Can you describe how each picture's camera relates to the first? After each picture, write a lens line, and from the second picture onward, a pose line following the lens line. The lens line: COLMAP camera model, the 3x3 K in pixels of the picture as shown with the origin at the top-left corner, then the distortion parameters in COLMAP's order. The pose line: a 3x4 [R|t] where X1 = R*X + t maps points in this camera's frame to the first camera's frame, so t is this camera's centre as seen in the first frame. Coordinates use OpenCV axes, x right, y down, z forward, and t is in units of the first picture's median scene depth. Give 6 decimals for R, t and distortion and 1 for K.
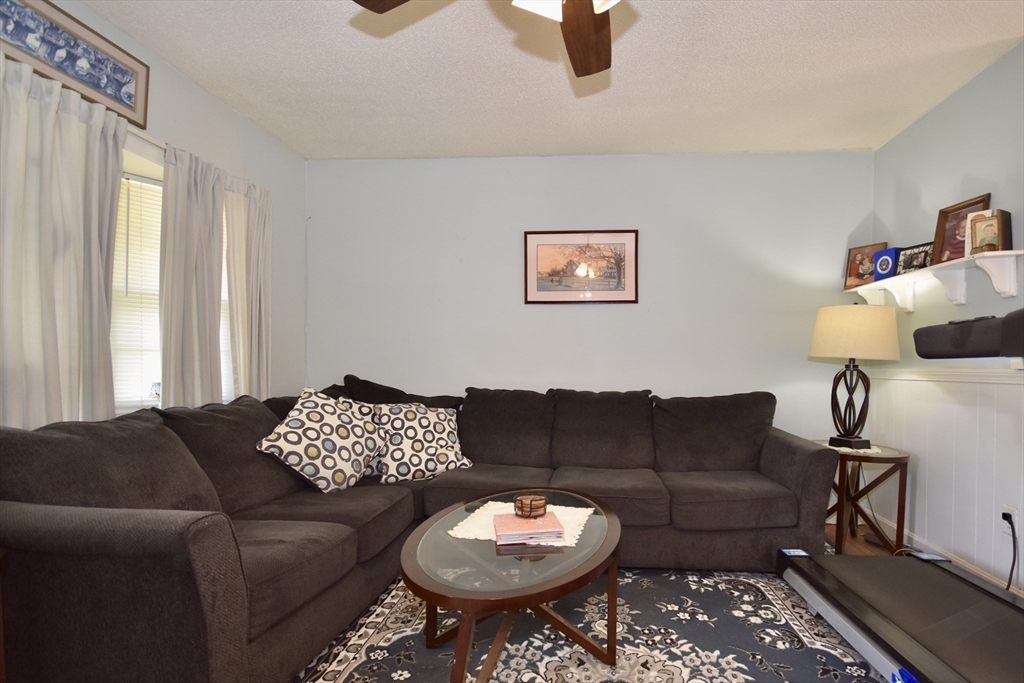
lens RADIAL K [[498.0, 0, 511.8], [0, 498.0, 365.4], [0, 0, 1]] dist [-0.002235, -0.000540]
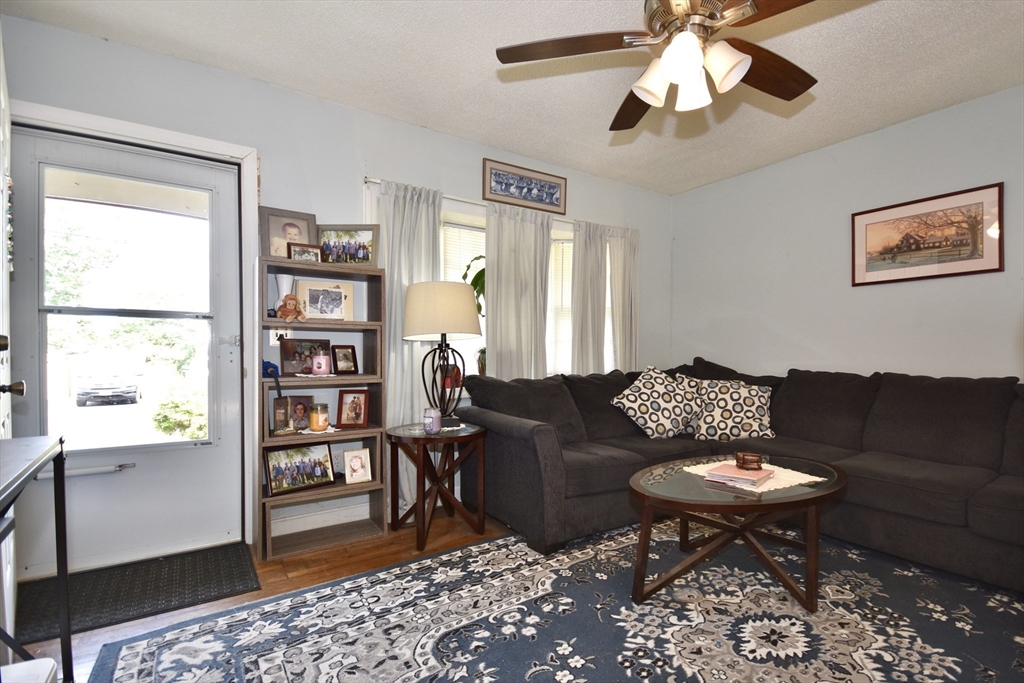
lens RADIAL K [[469.3, 0, 512.0], [0, 469.3, 341.5], [0, 0, 1]] dist [0.000776, -0.000056]
pose [[0.601983, -0.021296, -0.798225, 0.436548], [0.005419, 0.999730, -0.022586, 0.004710], [0.798490, 0.009271, 0.601936, -0.128130]]
